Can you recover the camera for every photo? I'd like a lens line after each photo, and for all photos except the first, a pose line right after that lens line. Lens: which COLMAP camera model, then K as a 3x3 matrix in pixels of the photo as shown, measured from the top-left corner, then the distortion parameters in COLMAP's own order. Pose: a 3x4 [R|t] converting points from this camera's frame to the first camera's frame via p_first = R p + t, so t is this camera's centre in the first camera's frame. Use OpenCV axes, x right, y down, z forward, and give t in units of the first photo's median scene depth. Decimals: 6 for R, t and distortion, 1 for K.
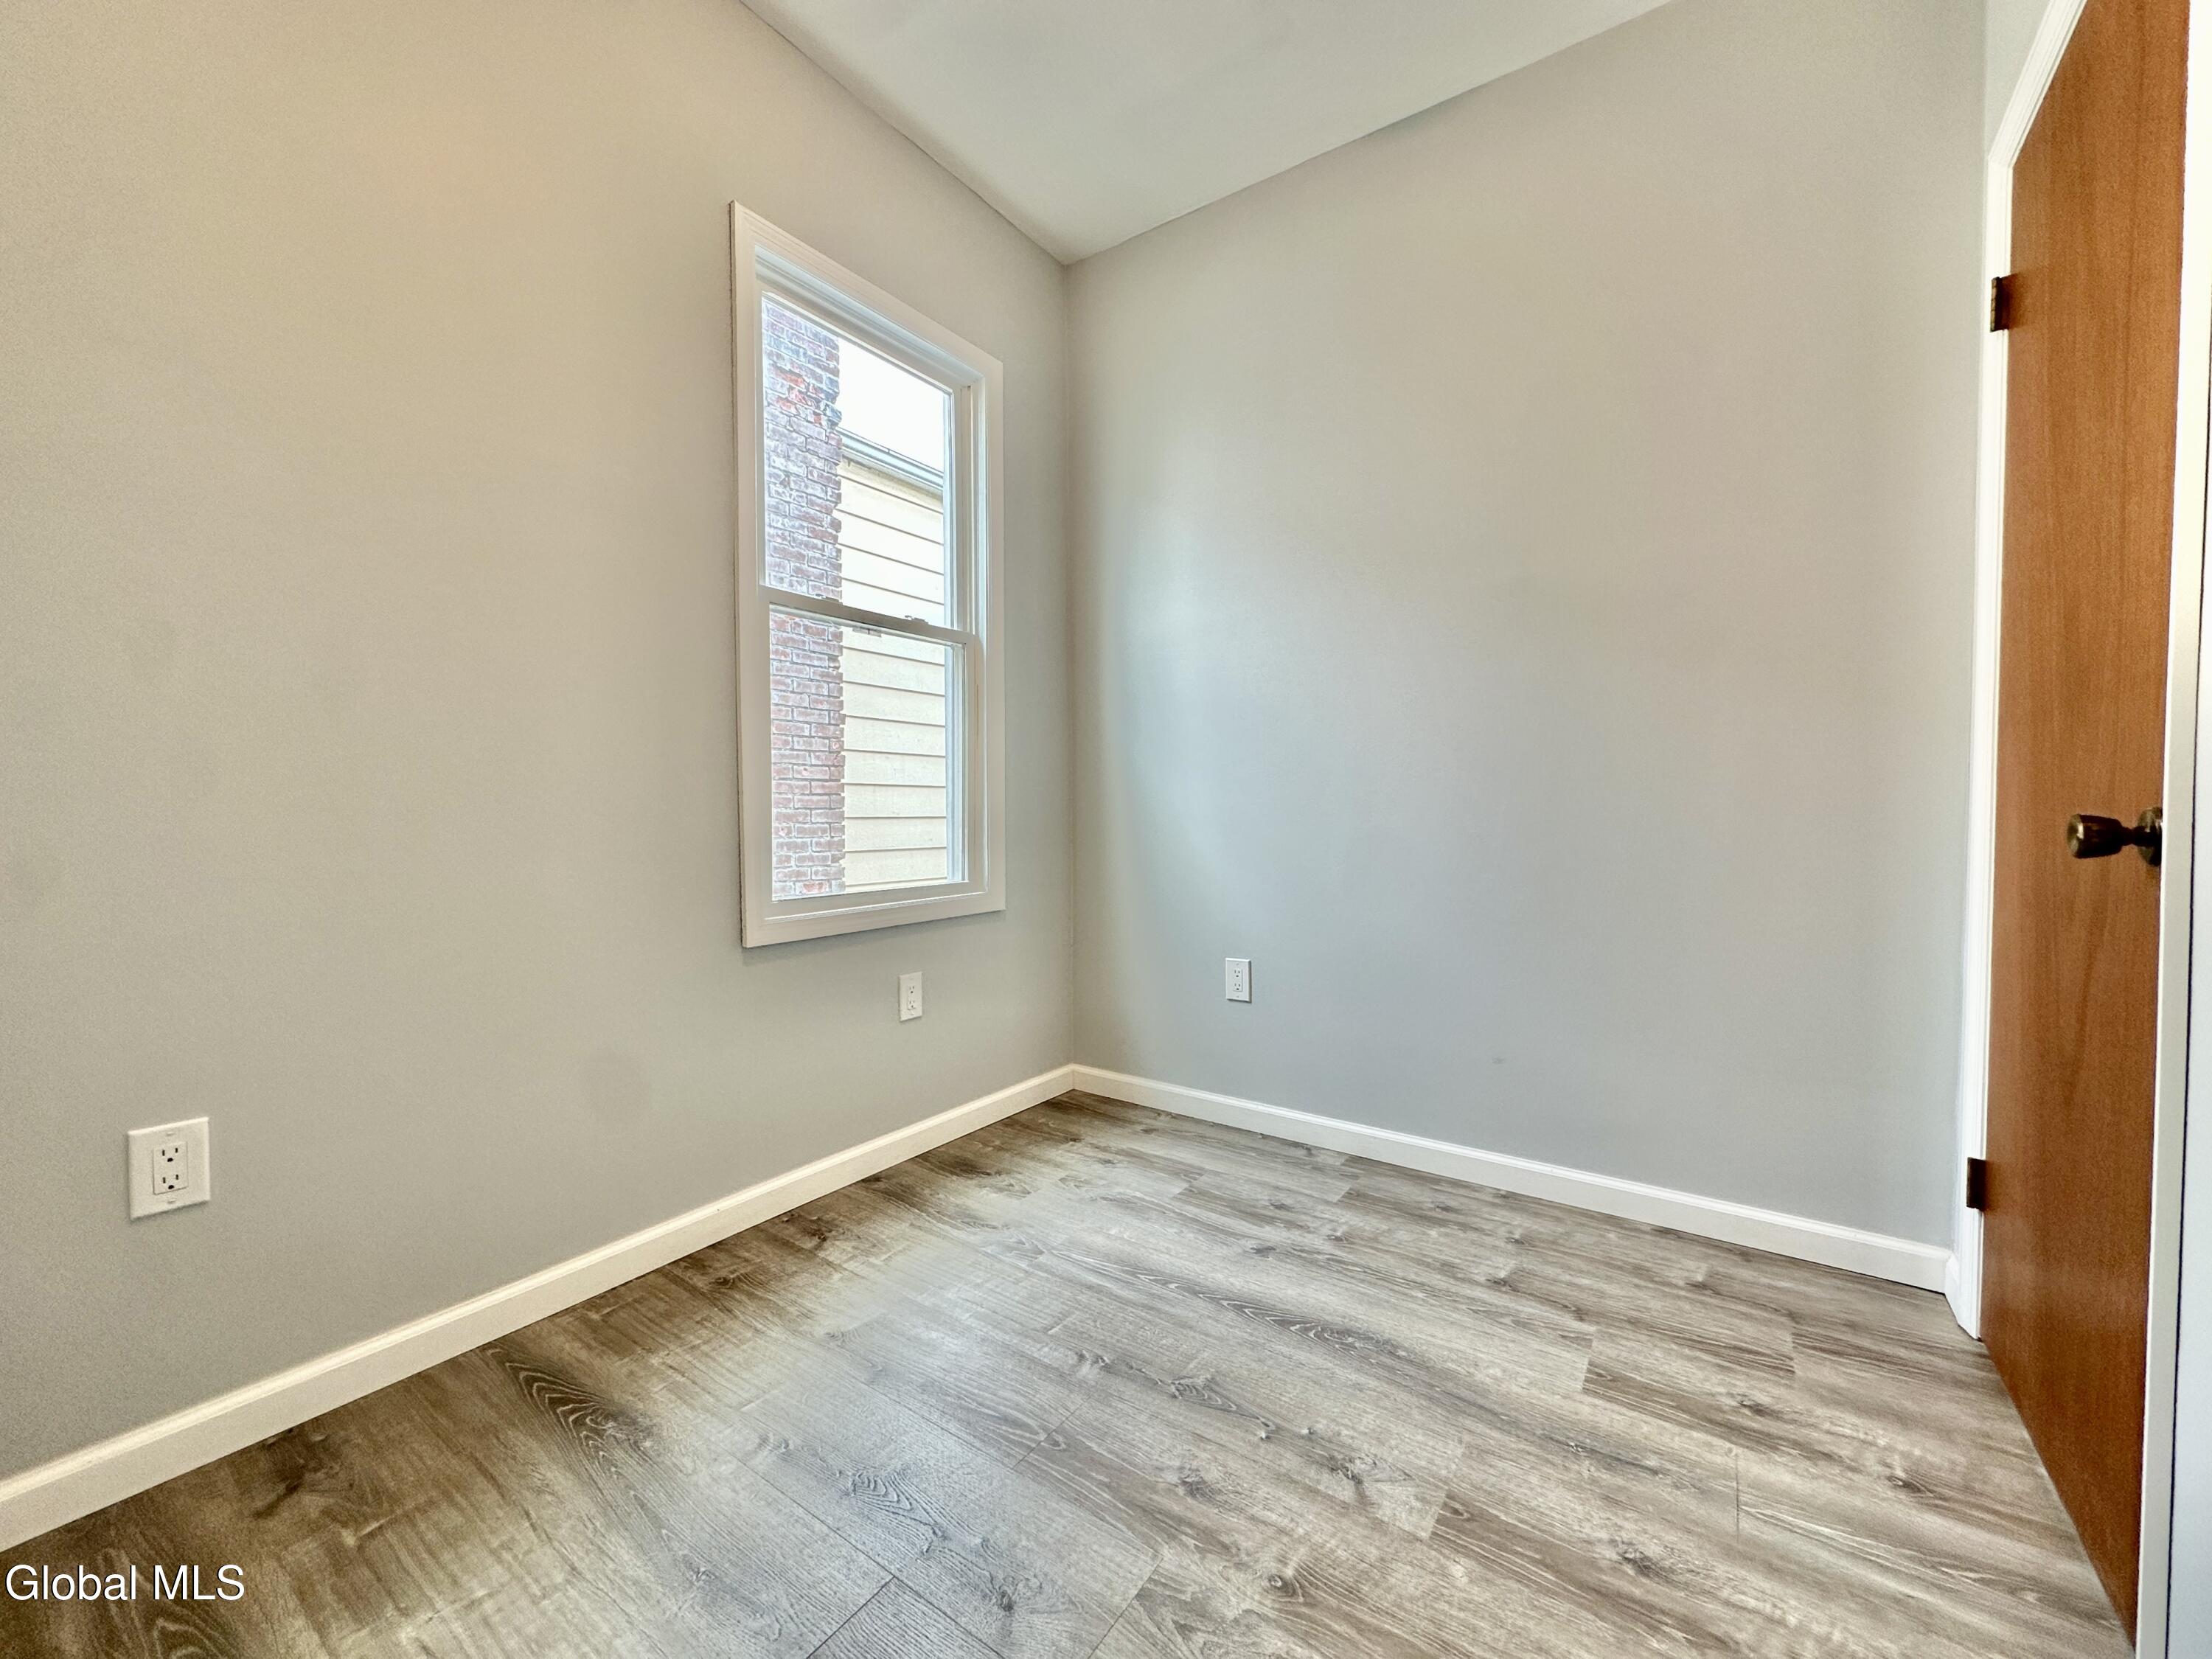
lens RADIAL K [[881.5, 0, 1105.8], [0, 881.5, 841.3], [0, 0, 1]] dist [-0.003217, 0.000855]
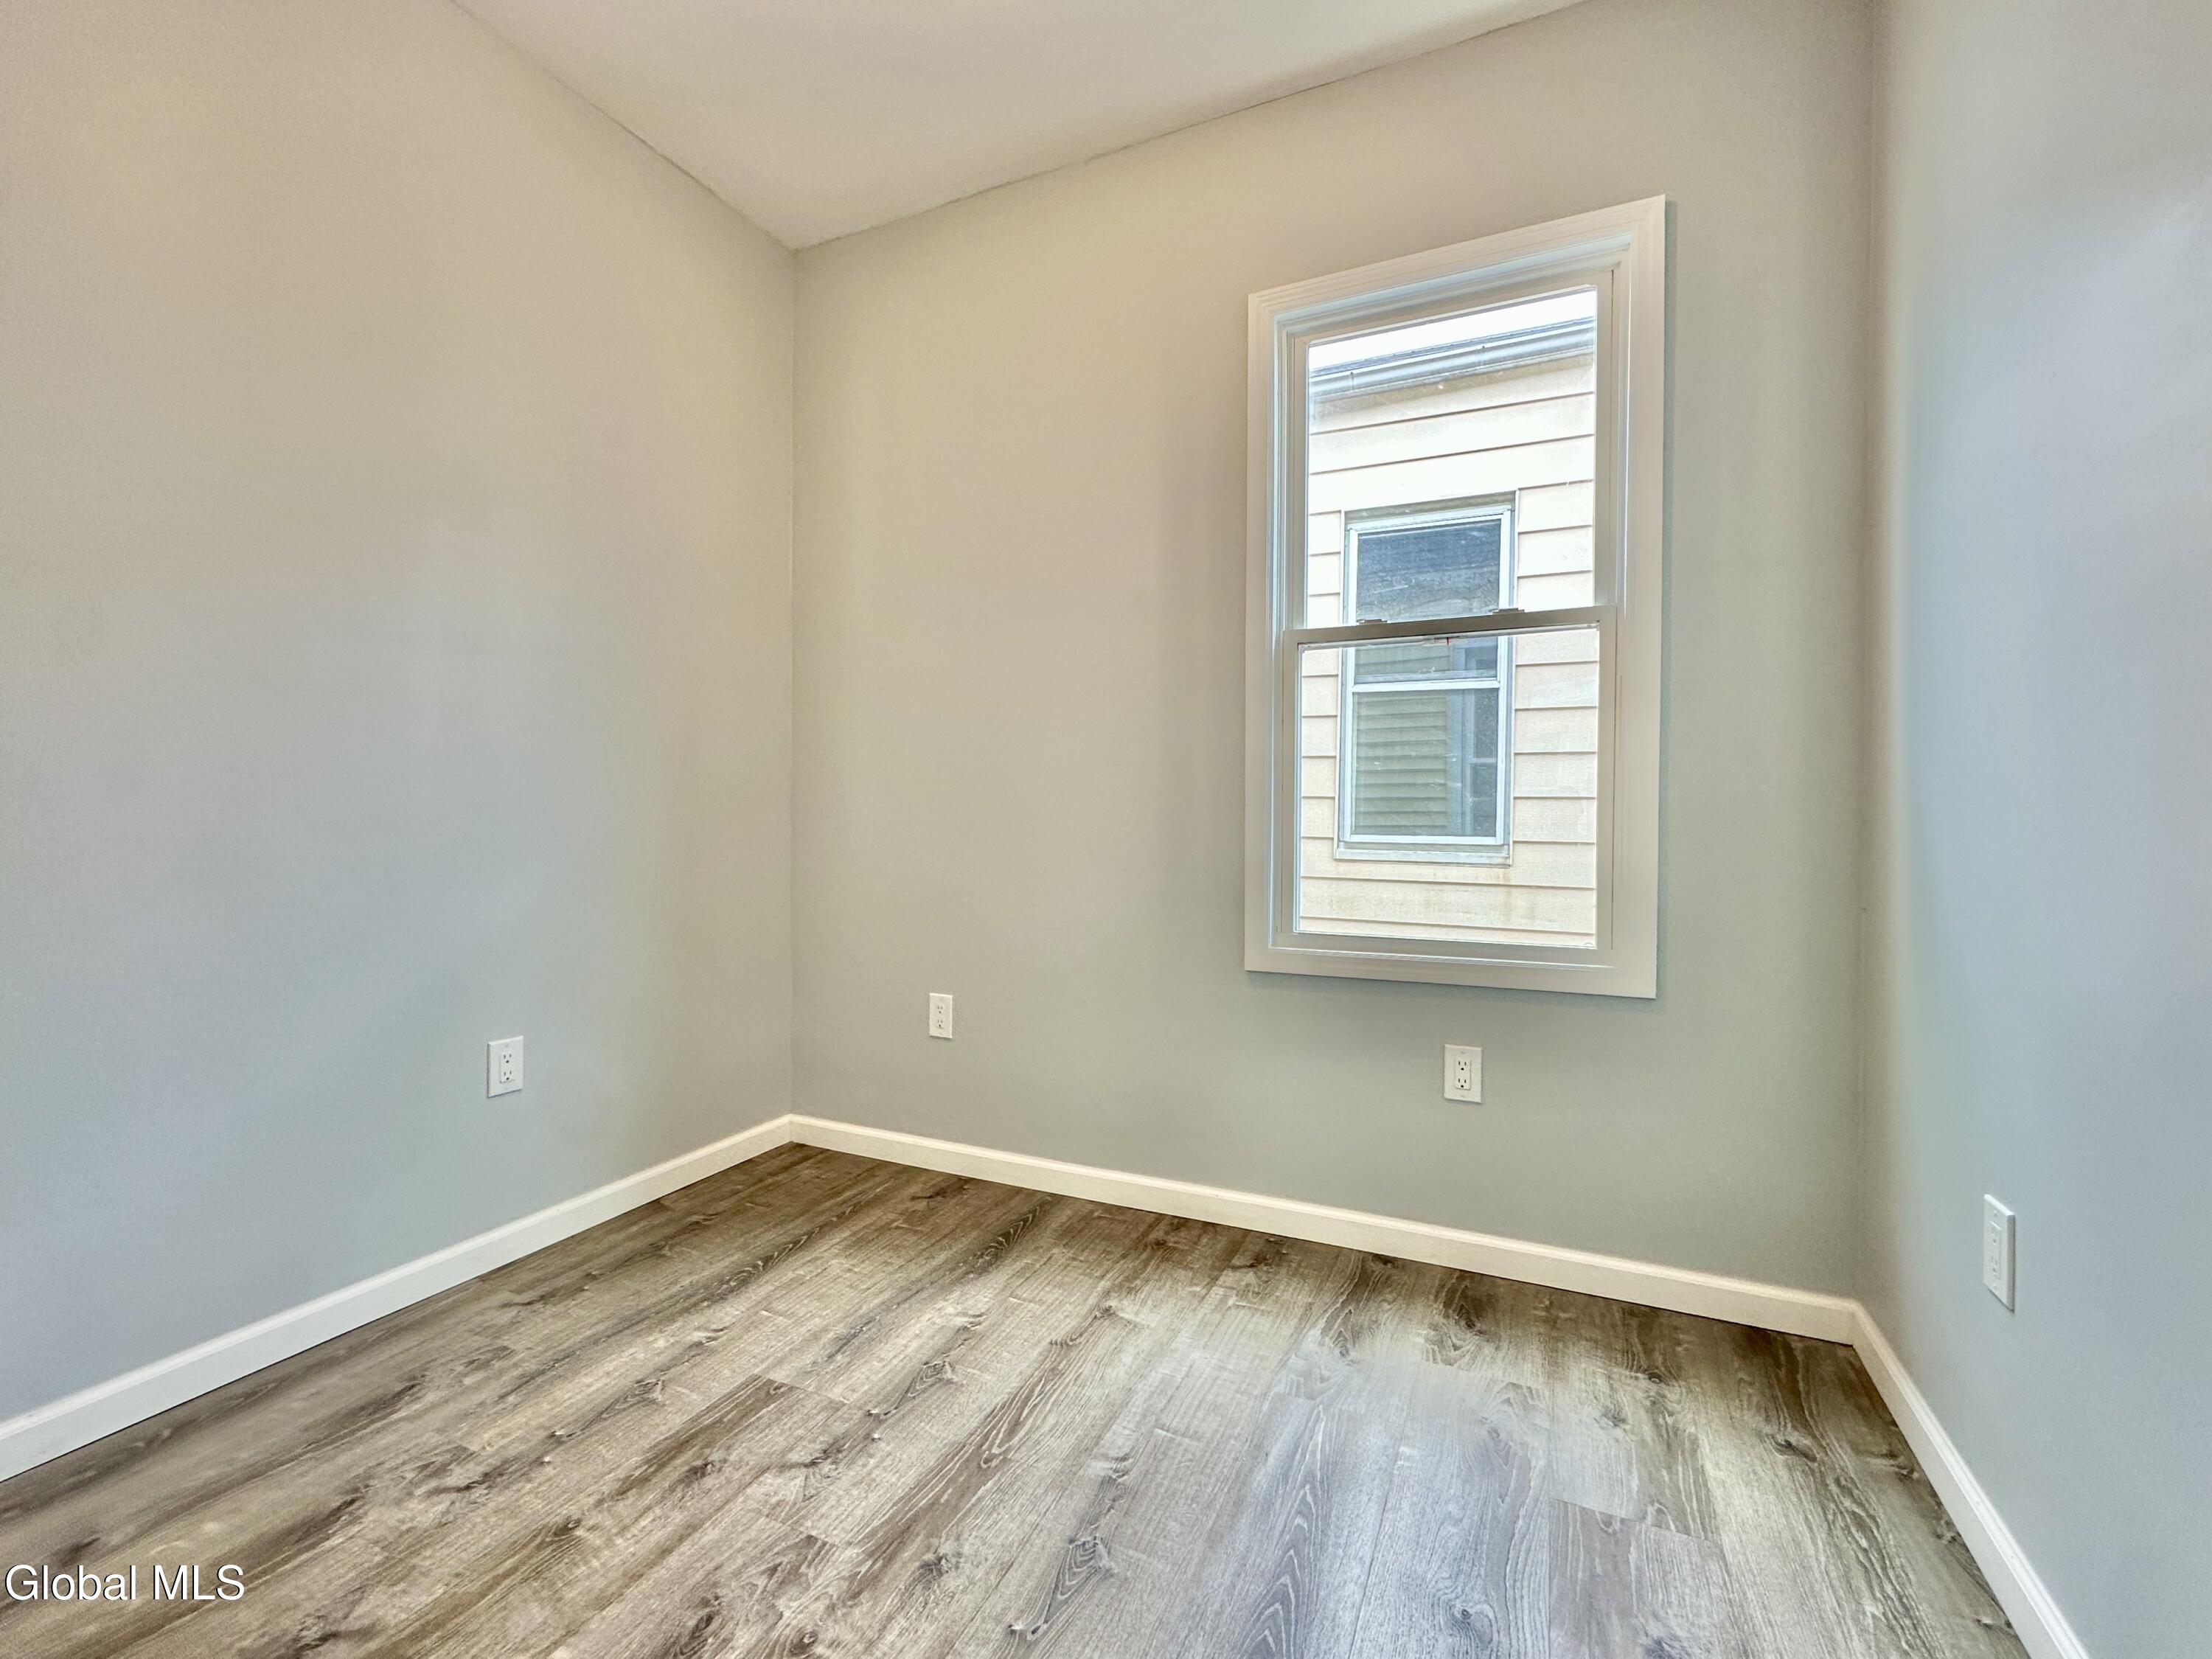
lens RADIAL K [[958.5, 0, 1110.7], [0, 958.5, 842.0], [0, 0, 1]] dist [0.000491, -0.000268]
pose [[0.171252, 0.023494, -0.984947, 0.777156], [-0.040094, 0.999054, 0.016860, -0.053770], [0.984411, 0.036603, 0.172032, 0.668045]]
